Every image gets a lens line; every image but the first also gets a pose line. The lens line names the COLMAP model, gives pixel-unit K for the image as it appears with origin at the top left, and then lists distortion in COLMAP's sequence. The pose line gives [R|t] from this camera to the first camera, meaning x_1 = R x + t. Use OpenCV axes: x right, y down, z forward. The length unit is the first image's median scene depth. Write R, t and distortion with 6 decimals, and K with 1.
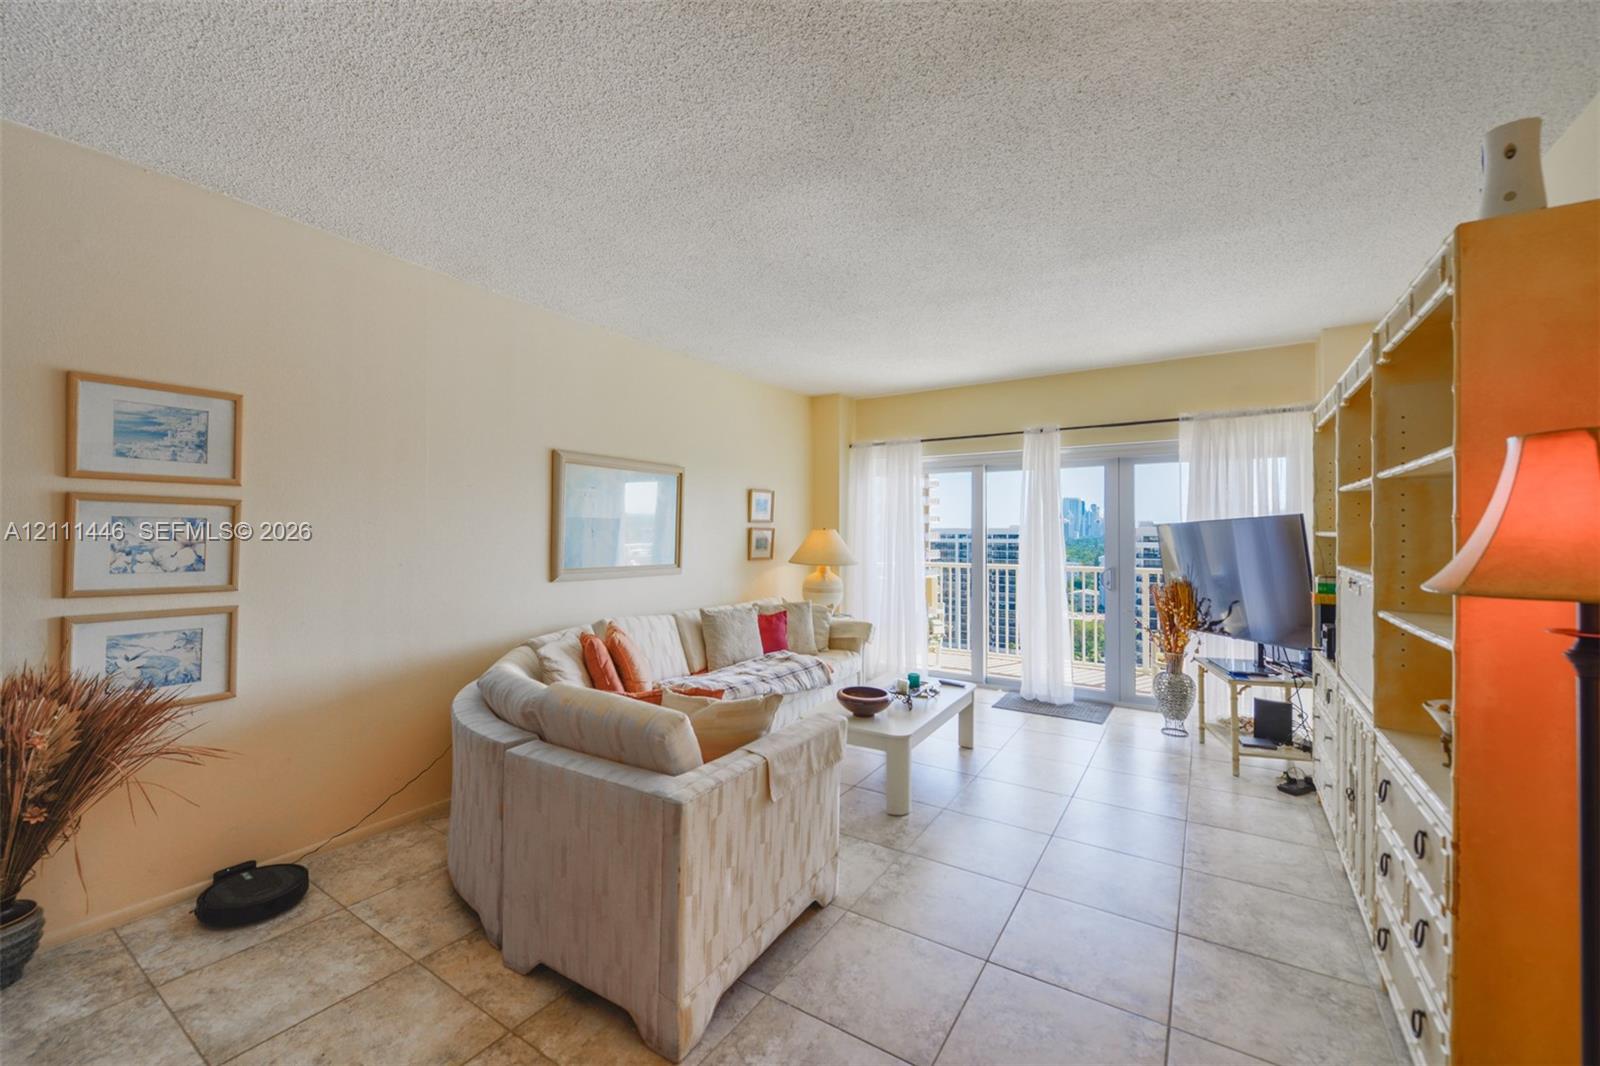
lens RADIAL K [[641.1, 0, 795.3], [0, 641.1, 525.8], [0, 0, 1]] dist [0.008076, -0.004033]
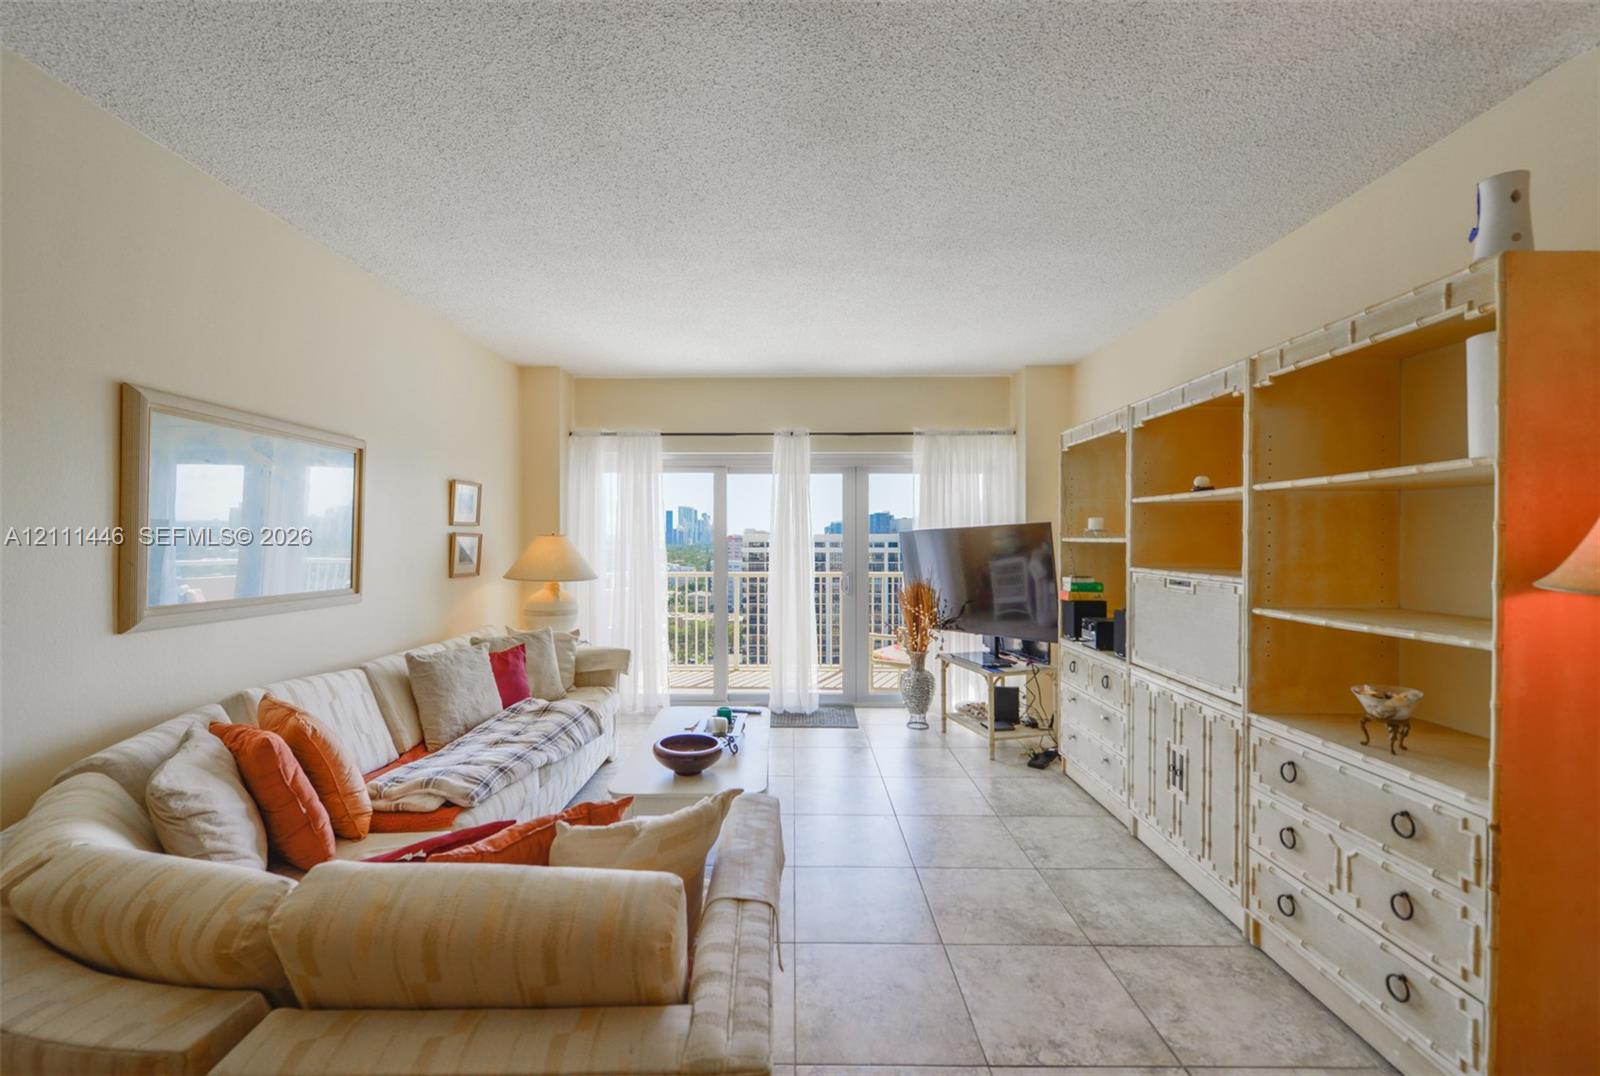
lens RADIAL K [[641.1, 0, 783.4], [0, 641.1, 540.8], [0, 0, 1]] dist [0.008076, -0.004033]
pose [[0.845756, -0.002859, 0.533562, -0.172703], [-0.004092, 0.999921, 0.011845, 0.002132], [-0.533554, -0.012202, 0.845678, 0.224409]]
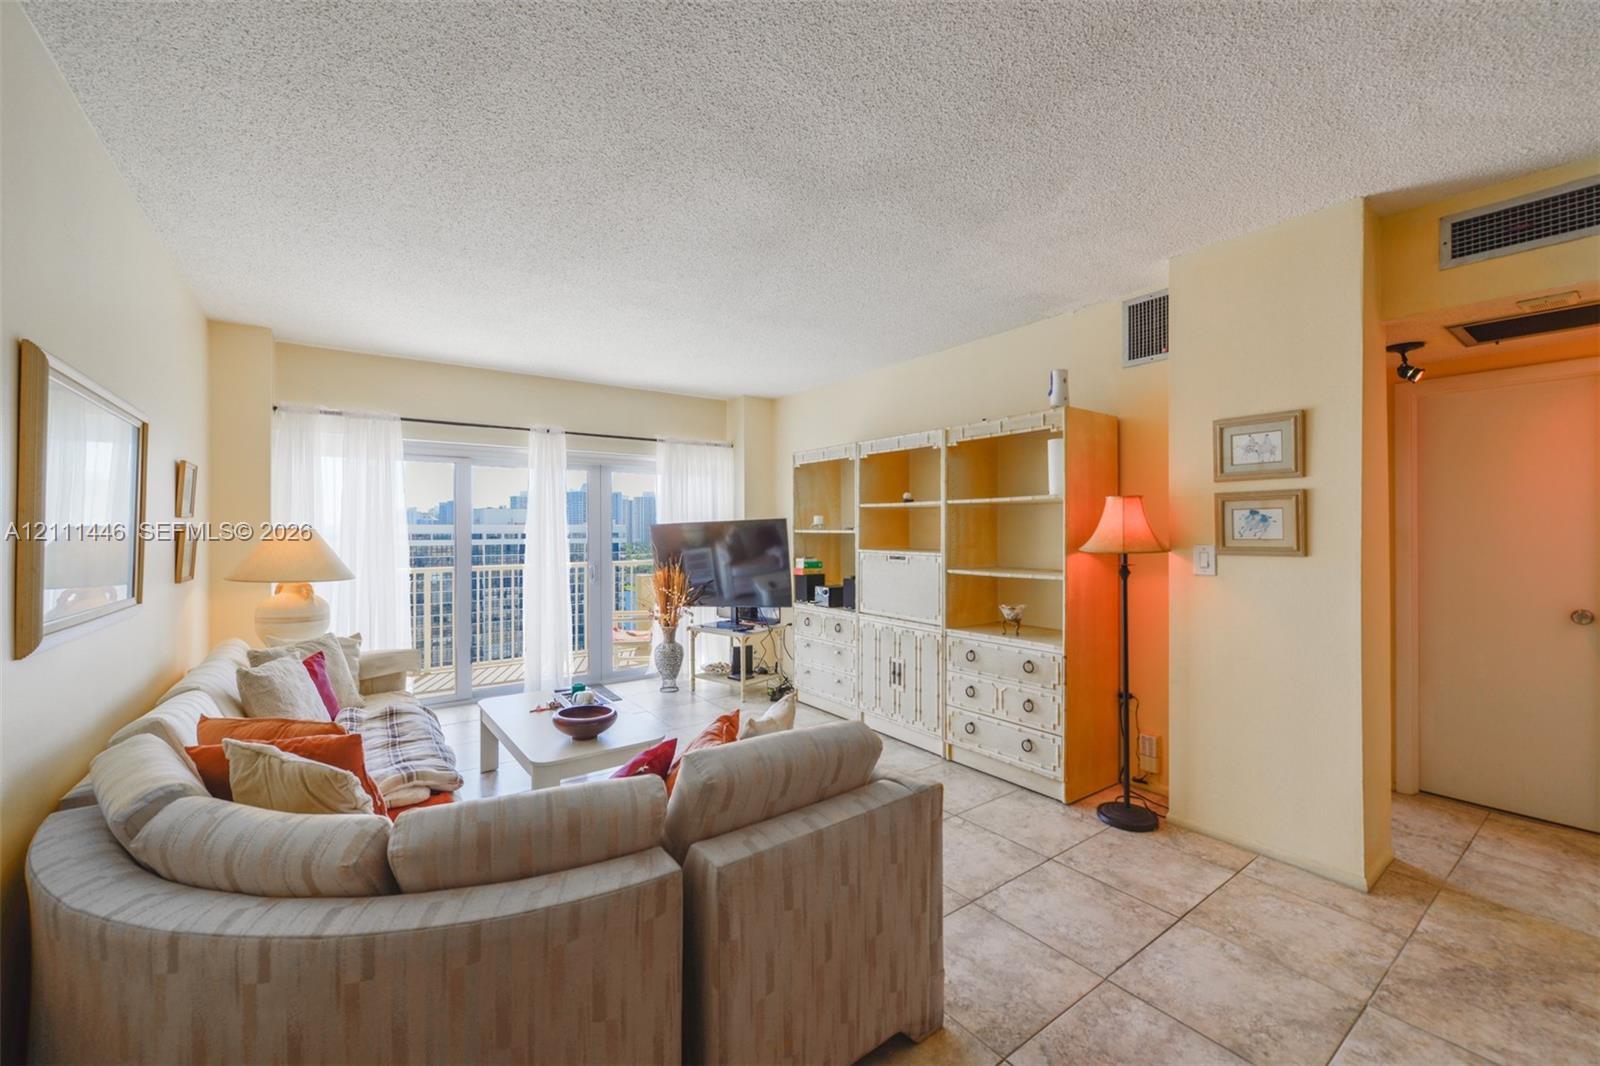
lens RADIAL K [[641.1, 0, 788.0], [0, 641.1, 527.9], [0, 0, 1]] dist [0.008076, -0.004033]
pose [[0.362633, -0.000545, 0.931932, -0.506906], [-0.005310, 0.999982, 0.002651, 0.000017], [-0.931917, -0.005910, 0.362624, 0.337603]]
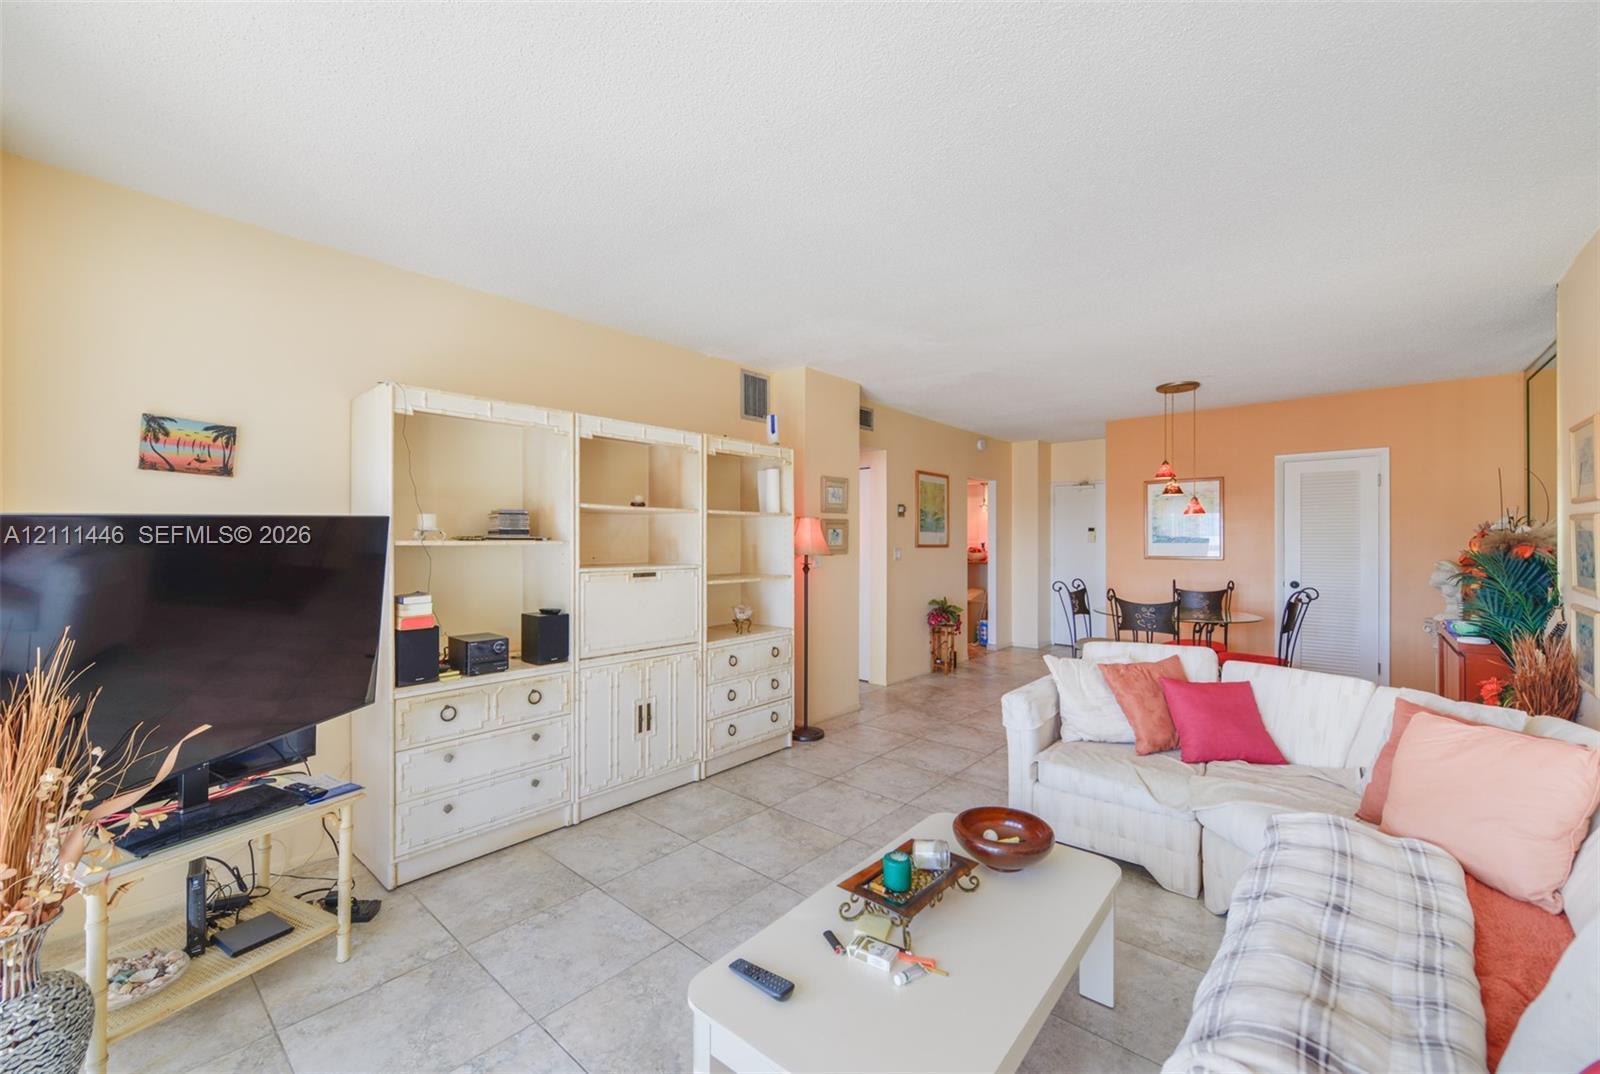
lens RADIAL K [[641.1, 0, 800.8], [0, 641.1, 539.0], [0, 0, 1]] dist [0.008076, -0.004033]
pose [[-0.992047, -0.000076, 0.125867, 0.174365], [-0.001664, 0.999920, -0.012516, 0.013175], [-0.125856, -0.012626, -0.991968, 1.299574]]
